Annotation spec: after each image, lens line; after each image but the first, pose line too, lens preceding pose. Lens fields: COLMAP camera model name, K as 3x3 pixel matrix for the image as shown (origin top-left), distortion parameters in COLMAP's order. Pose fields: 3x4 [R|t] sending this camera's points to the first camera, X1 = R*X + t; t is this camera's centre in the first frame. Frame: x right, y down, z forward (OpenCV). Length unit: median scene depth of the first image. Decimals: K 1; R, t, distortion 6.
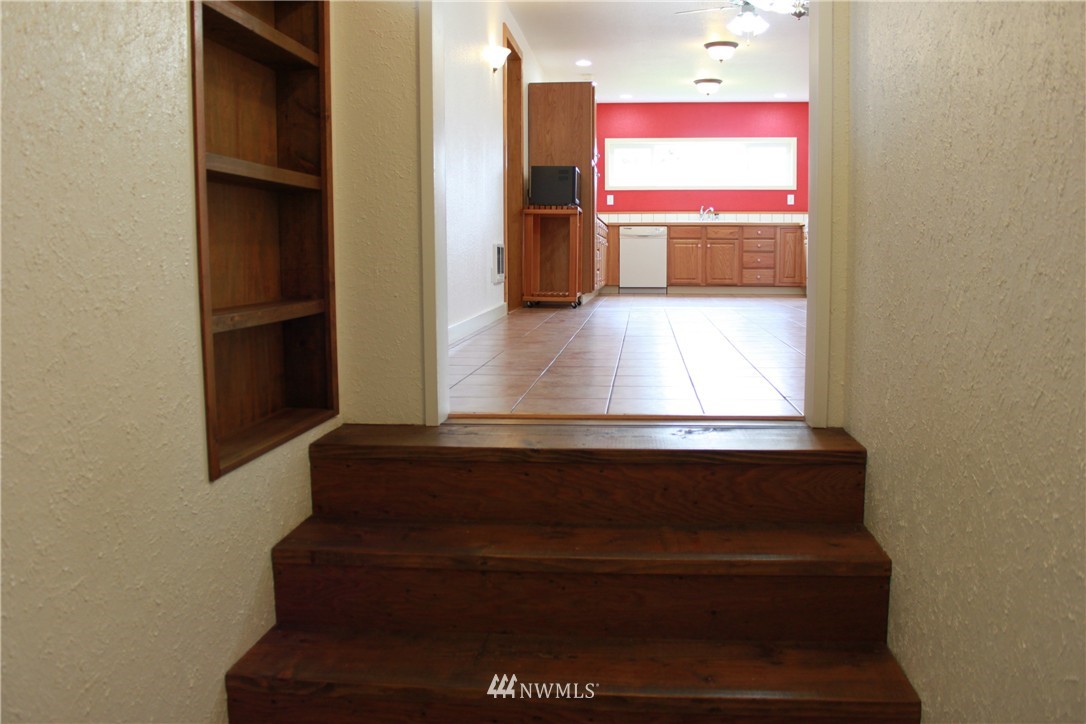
lens RADIAL K [[910.5, 0, 546.0], [0, 910.5, 364.3], [0, 0, 1]] dist [-0.150724, 0.108906]
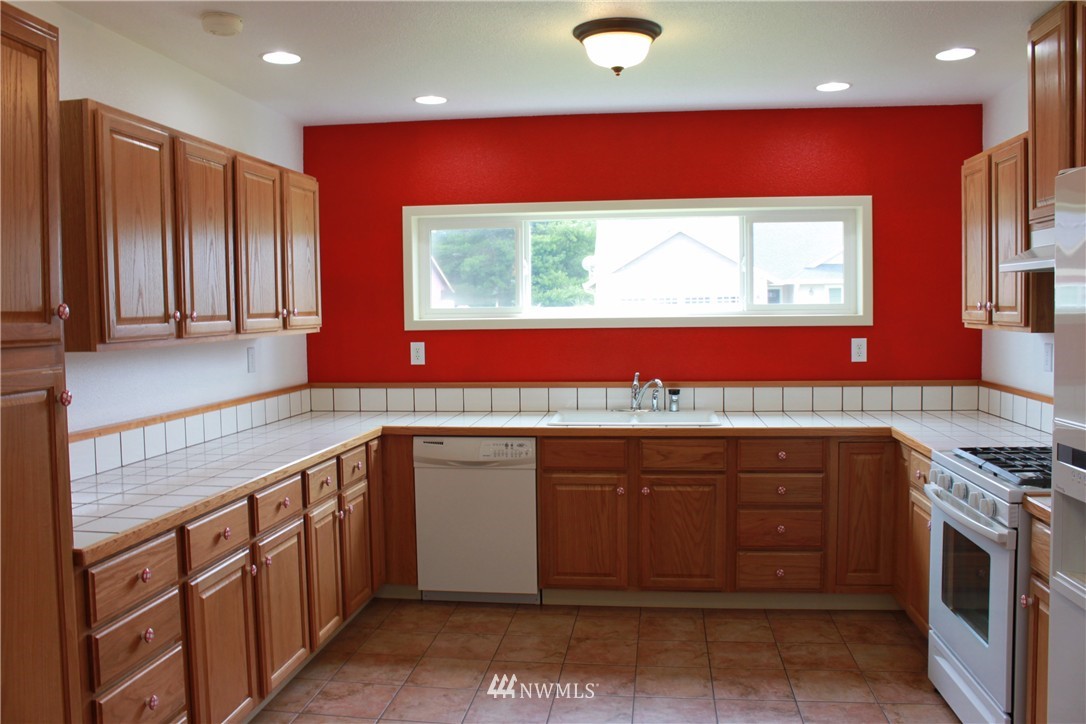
lens RADIAL K [[910.5, 0, 531.5], [0, 910.5, 354.5], [0, 0, 1]] dist [-0.150724, 0.108906]
pose [[0.999306, -0.008815, -0.036205, 0.146650], [0.006433, 0.997839, -0.065386, -0.162836], [0.036703, 0.065108, 0.997203, 0.620136]]
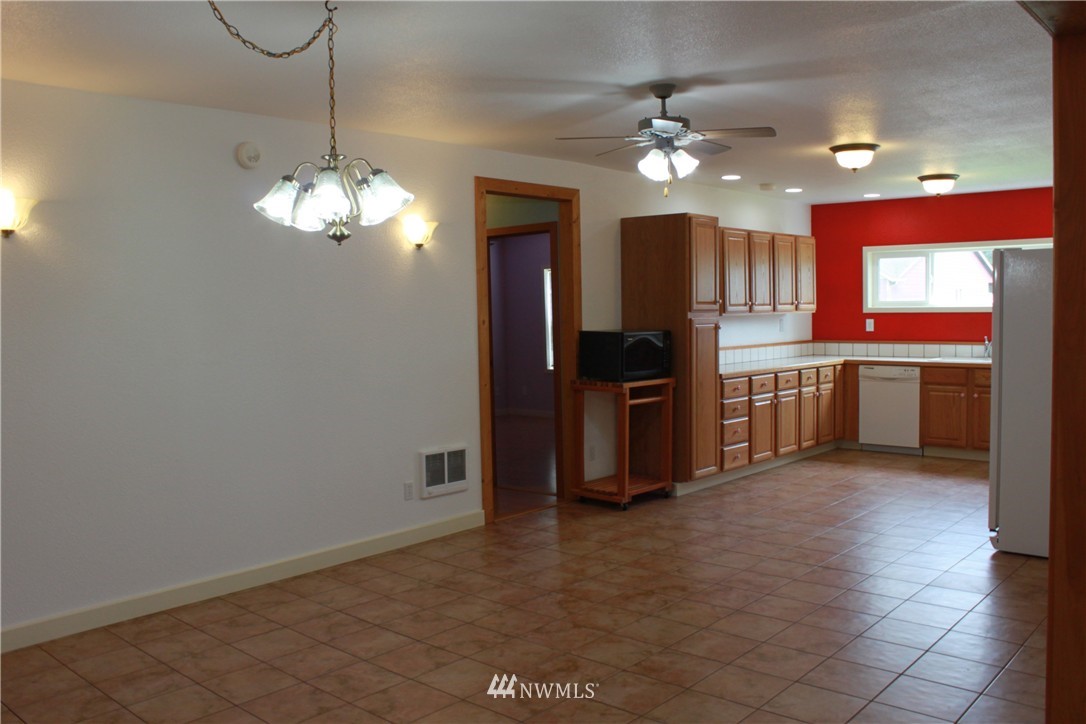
lens RADIAL K [[910.5, 0, 534.8], [0, 910.5, 357.1], [0, 0, 1]] dist [-0.150724, 0.108906]
pose [[0.809233, 0.022865, -0.587043, 0.307253], [-0.055432, 0.997756, -0.037551, -0.115761], [0.584867, 0.062929, 0.808684, 0.221907]]
